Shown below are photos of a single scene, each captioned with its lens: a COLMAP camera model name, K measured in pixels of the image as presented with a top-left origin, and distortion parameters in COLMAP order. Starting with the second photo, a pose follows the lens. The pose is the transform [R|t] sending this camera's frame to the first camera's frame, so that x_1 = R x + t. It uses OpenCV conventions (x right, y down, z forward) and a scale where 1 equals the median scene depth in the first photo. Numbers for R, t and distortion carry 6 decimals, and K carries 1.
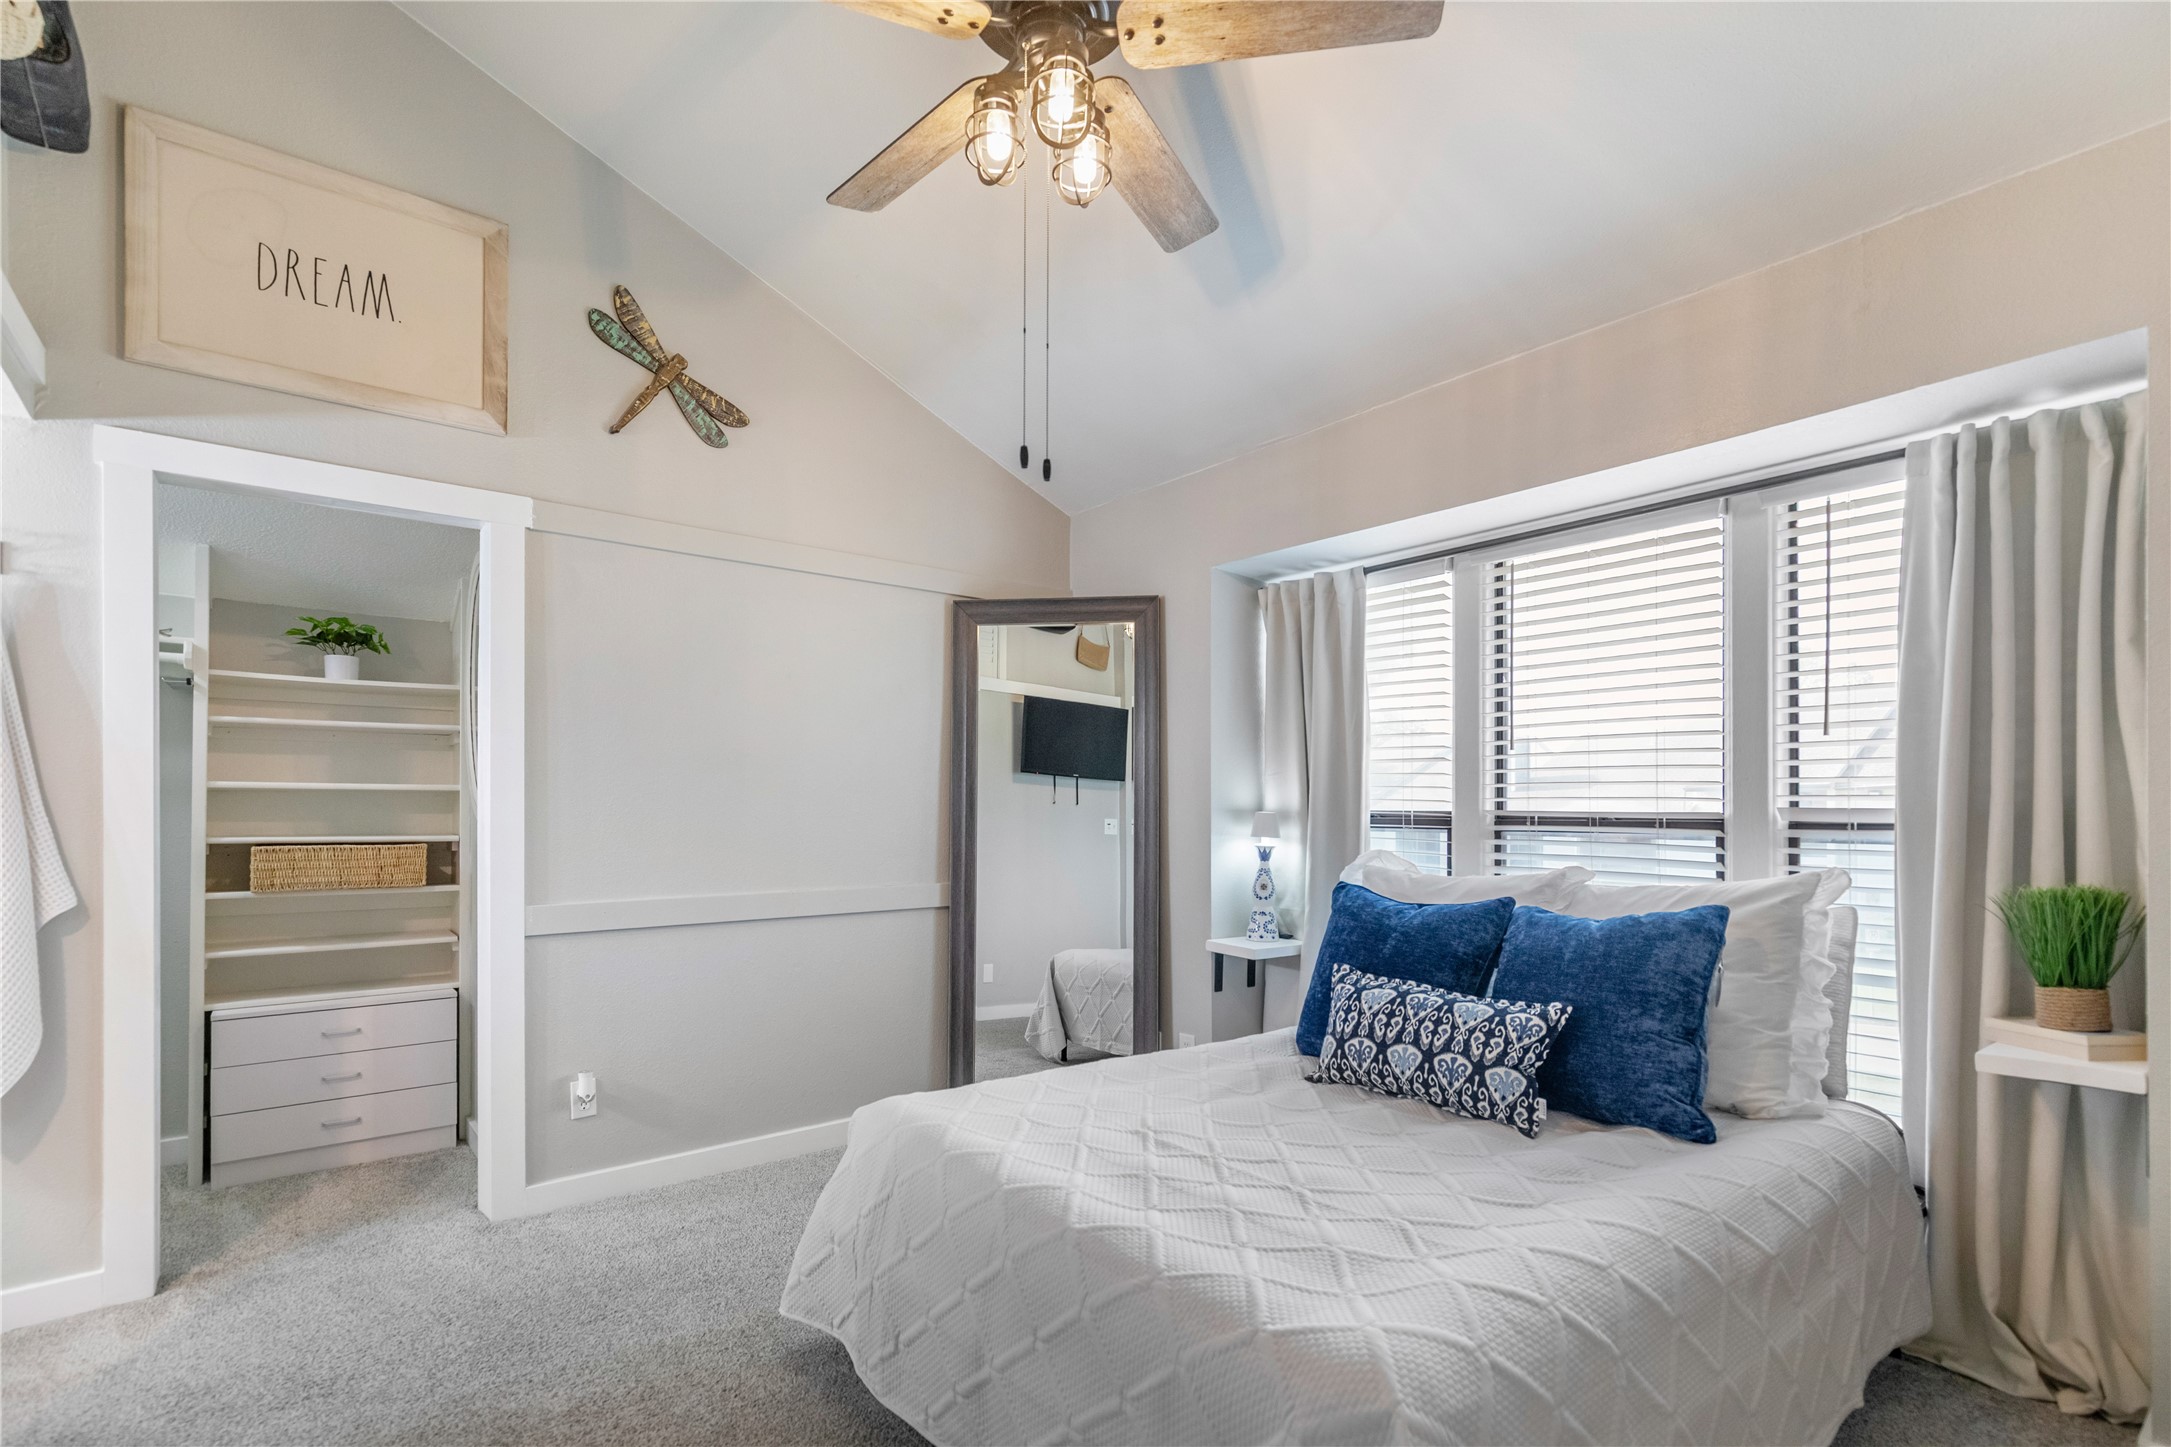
lens RADIAL K [[1030.5, 0, 1061.8], [0, 1030.5, 820.6], [0, 0, 1]] dist [0.001303, 0.000700]
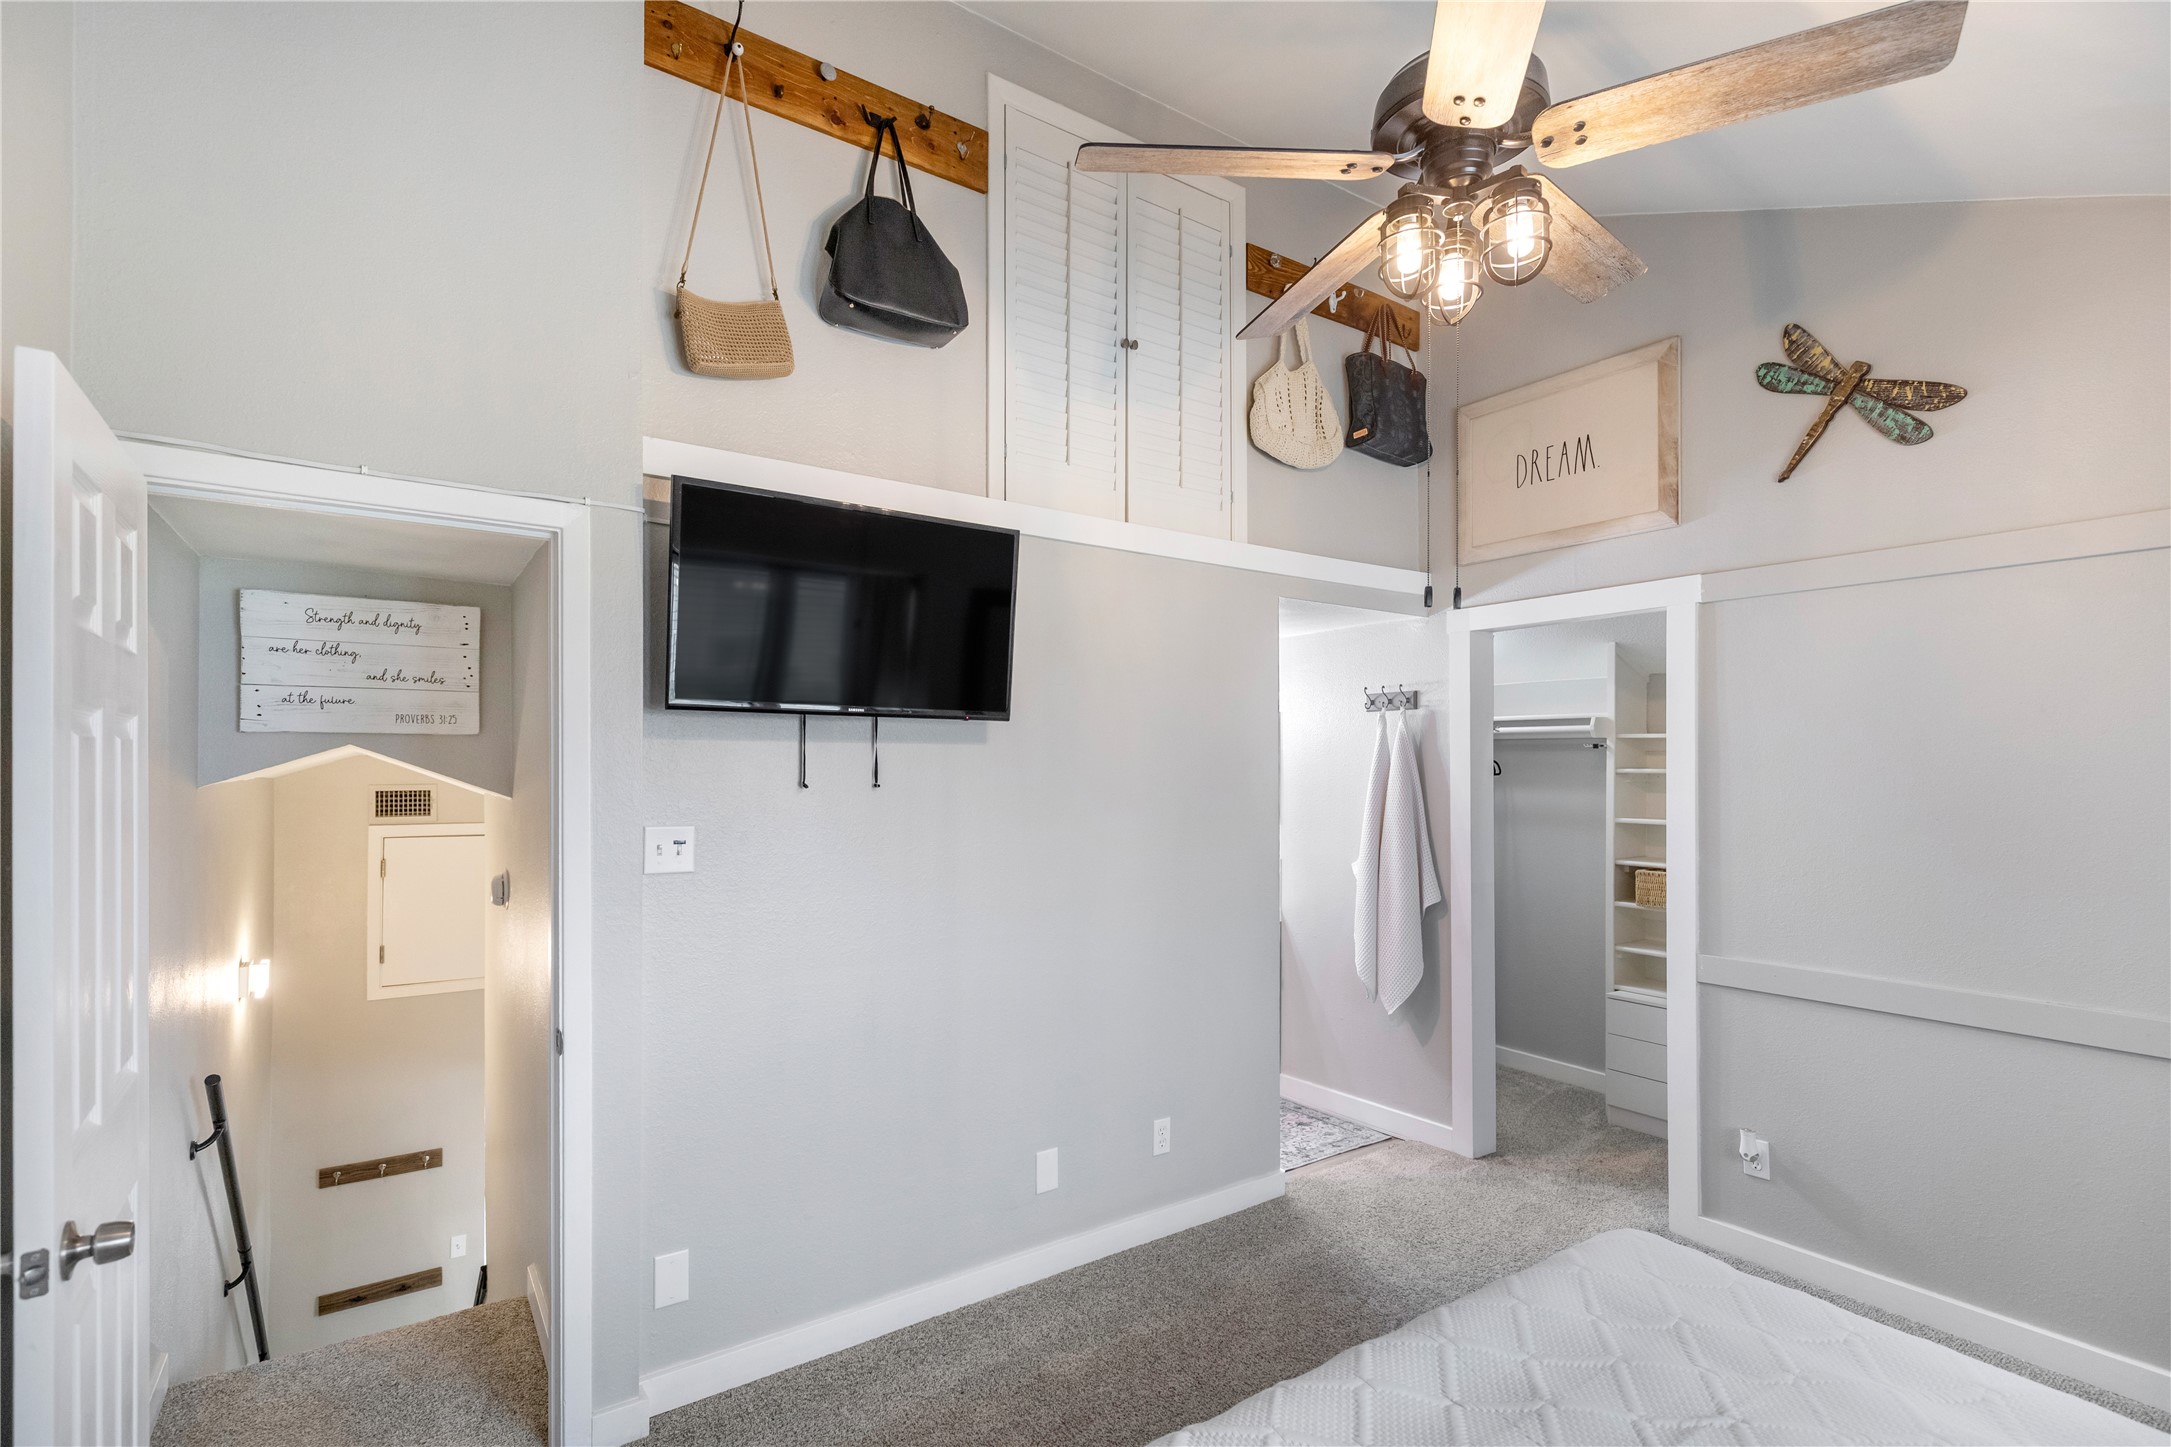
lens RADIAL K [[1014.2, 0, 1078.6], [0, 1014.2, 767.0], [0, 0, 1]] dist [0.001174, 0.000102]
pose [[-0.071803, 0.002102, -0.997417, 0.534844], [-0.007605, 0.999968, 0.002655, -0.101456], [0.997390, 0.007776, -0.071785, 0.396280]]
